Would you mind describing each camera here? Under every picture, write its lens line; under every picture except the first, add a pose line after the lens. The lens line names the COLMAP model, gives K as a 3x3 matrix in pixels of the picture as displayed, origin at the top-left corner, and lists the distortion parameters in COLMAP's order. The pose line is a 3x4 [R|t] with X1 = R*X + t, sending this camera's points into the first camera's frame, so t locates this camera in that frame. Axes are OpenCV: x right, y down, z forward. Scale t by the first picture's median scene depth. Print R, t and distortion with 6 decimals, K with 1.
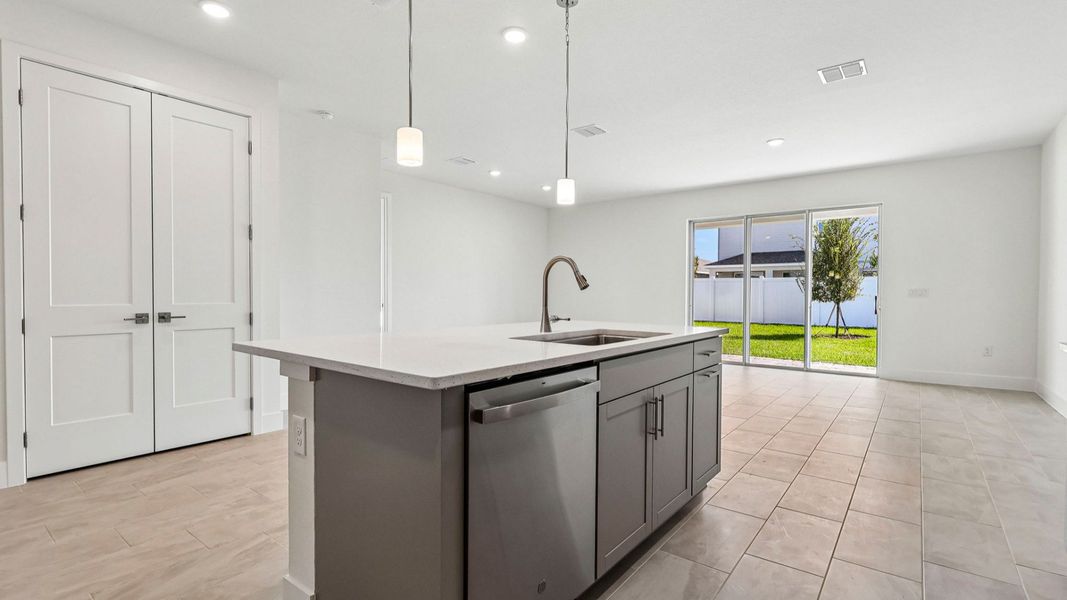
lens RADIAL K [[493.3, 0, 534.1], [0, 493.3, 299.6], [0, 0, 1]] dist [-0.000505, 0.000585]
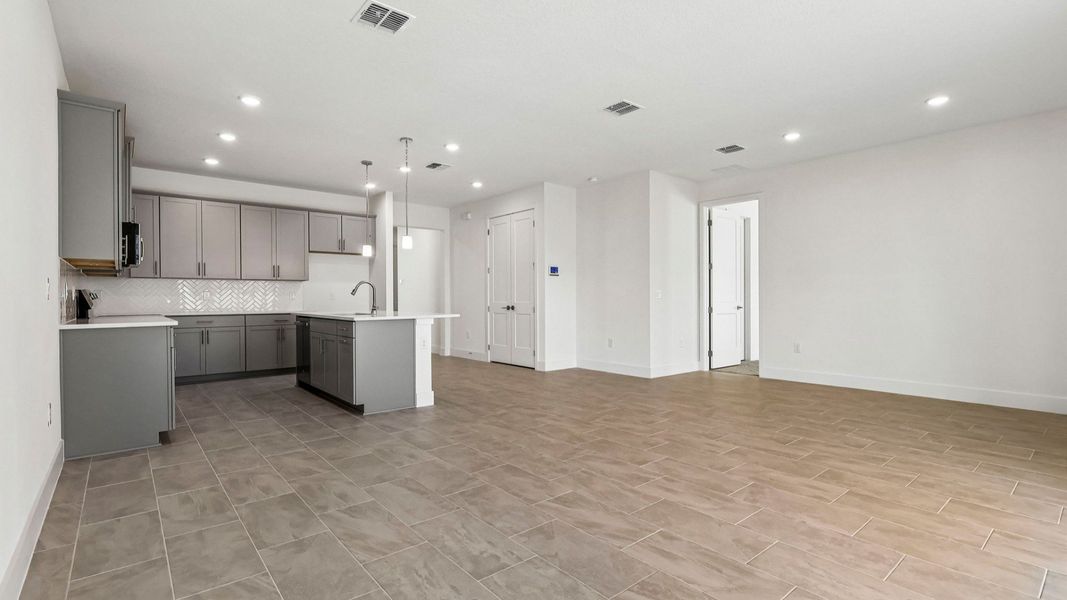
lens RADIAL K [[493.3, 0, 530.5], [0, 493.3, 301.7], [0, 0, 1]] dist [-0.000505, 0.000585]
pose [[-0.214666, 0.002755, -0.976684, 1.556800], [-0.010039, 0.999937, 0.005027, -0.005382], [0.976636, 0.010884, -0.214624, 1.617589]]
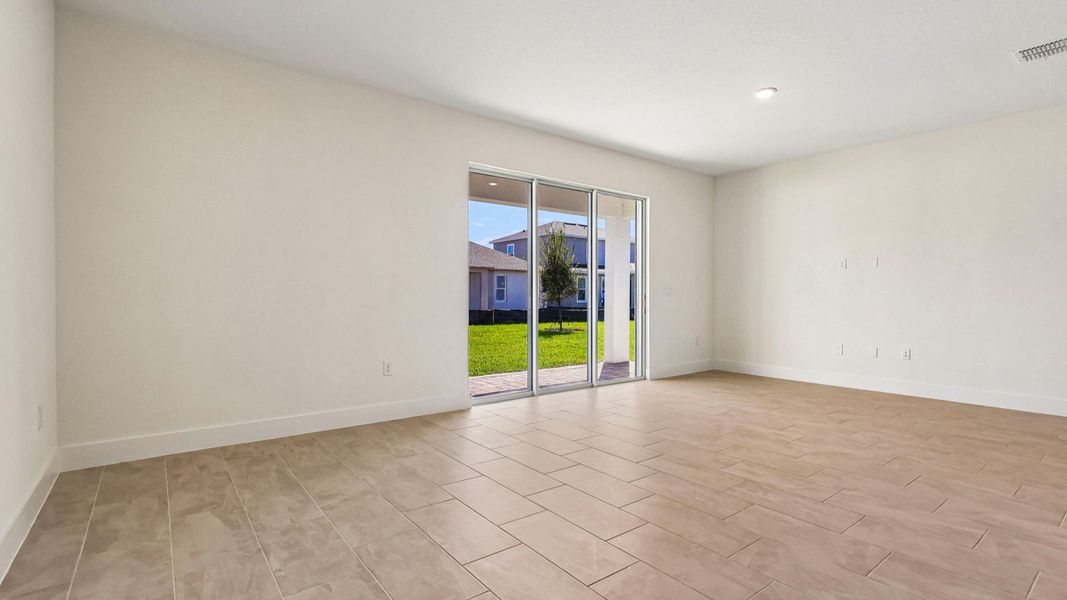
lens RADIAL K [[493.3, 0, 529.4], [0, 493.3, 303.0], [0, 0, 1]] dist [-0.000505, 0.000585]
pose [[0.257505, -0.017060, 0.966126, -0.587542], [0.010144, 0.999837, 0.014952, -0.016499], [-0.966224, 0.005950, 0.257636, 1.939419]]
